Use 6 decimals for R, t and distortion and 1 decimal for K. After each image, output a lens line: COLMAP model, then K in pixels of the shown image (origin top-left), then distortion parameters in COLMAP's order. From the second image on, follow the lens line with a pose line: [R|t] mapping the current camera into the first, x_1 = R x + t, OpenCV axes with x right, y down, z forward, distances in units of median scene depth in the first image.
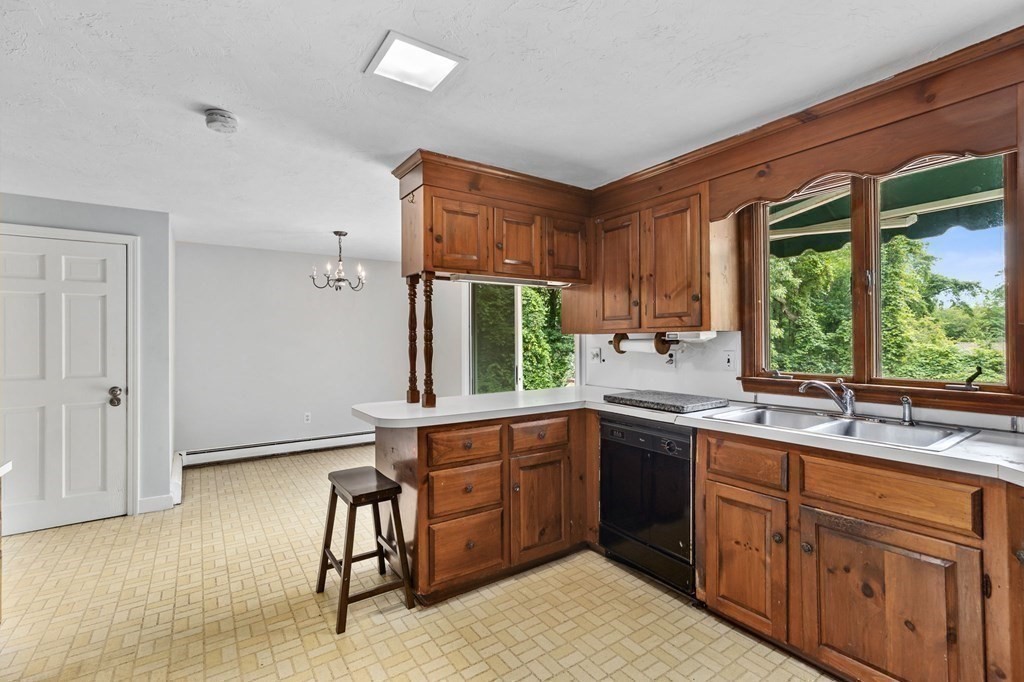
lens RADIAL K [[459.2, 0, 512.4], [0, 459.2, 338.6], [0, 0, 1]] dist [-0.003700, 0.002847]
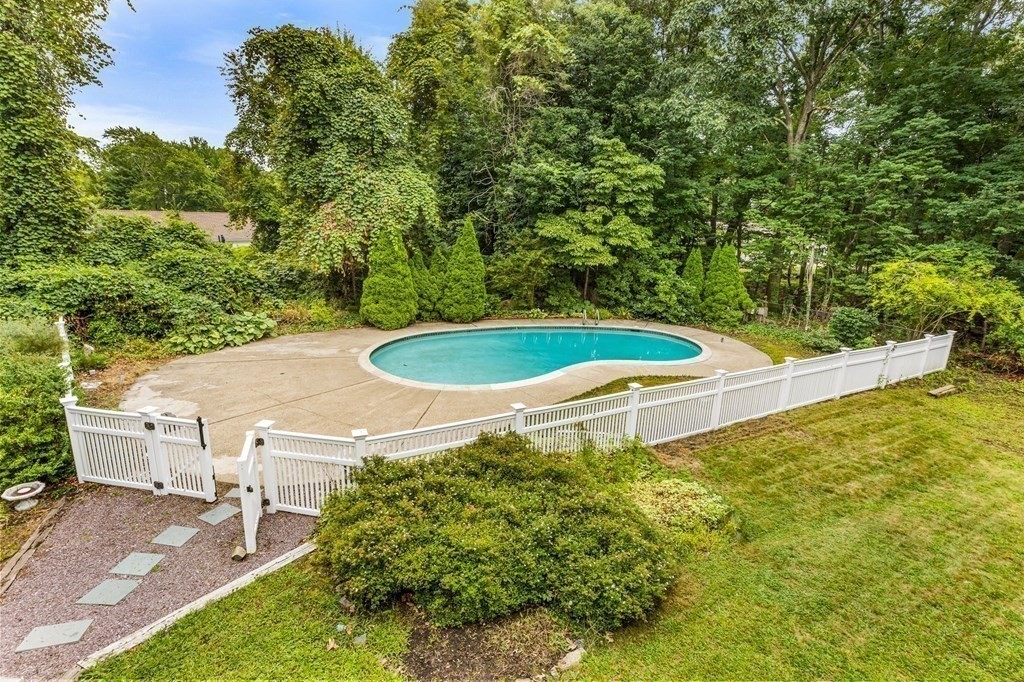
lens RADIAL K [[496.7, 0, 517.7], [0, 496.7, 334.5], [0, 0, 1]] dist [0.000321, 0.001683]
pose [[0.067911, -0.223959, 0.972230, 0.089401], [-0.033573, 0.973414, 0.226577, -0.001515], [-0.997126, -0.048028, 0.058587, 0.259965]]
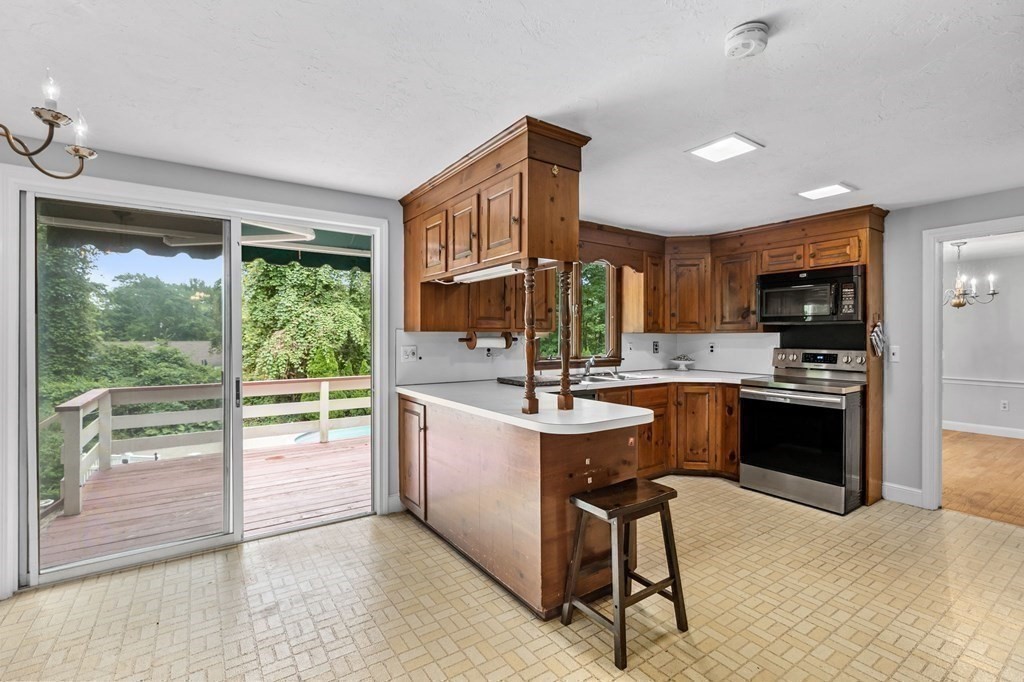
lens RADIAL K [[459.2, 0, 513.2], [0, 459.2, 336.4], [0, 0, 1]] dist [-0.003700, 0.002847]
pose [[0.014172, 0.004510, 0.999889, -0.100989], [-0.001255, 0.999989, -0.004493, 0.000454], [-0.999899, -0.001191, 0.014177, 0.100893]]
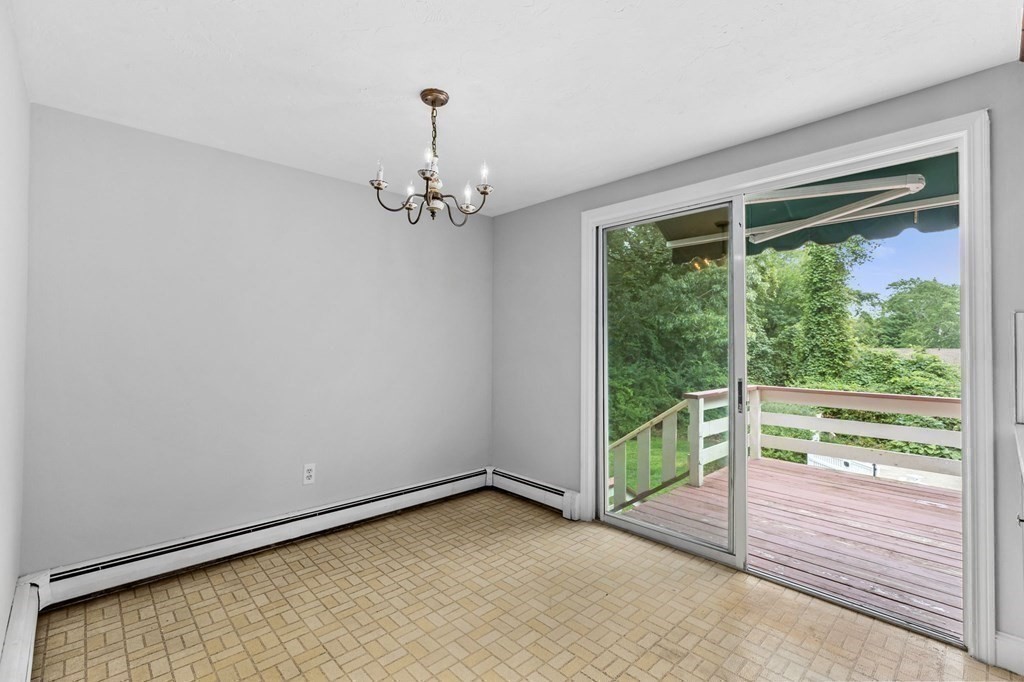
lens RADIAL K [[459.2, 0, 509.9], [0, 459.2, 337.9], [0, 0, 1]] dist [-0.003700, 0.002847]
pose [[0.989930, 0.009073, 0.141268, -0.055097], [-0.007836, 0.999926, -0.009315, 0.002582], [-0.141342, 0.008114, 0.989928, 0.081457]]
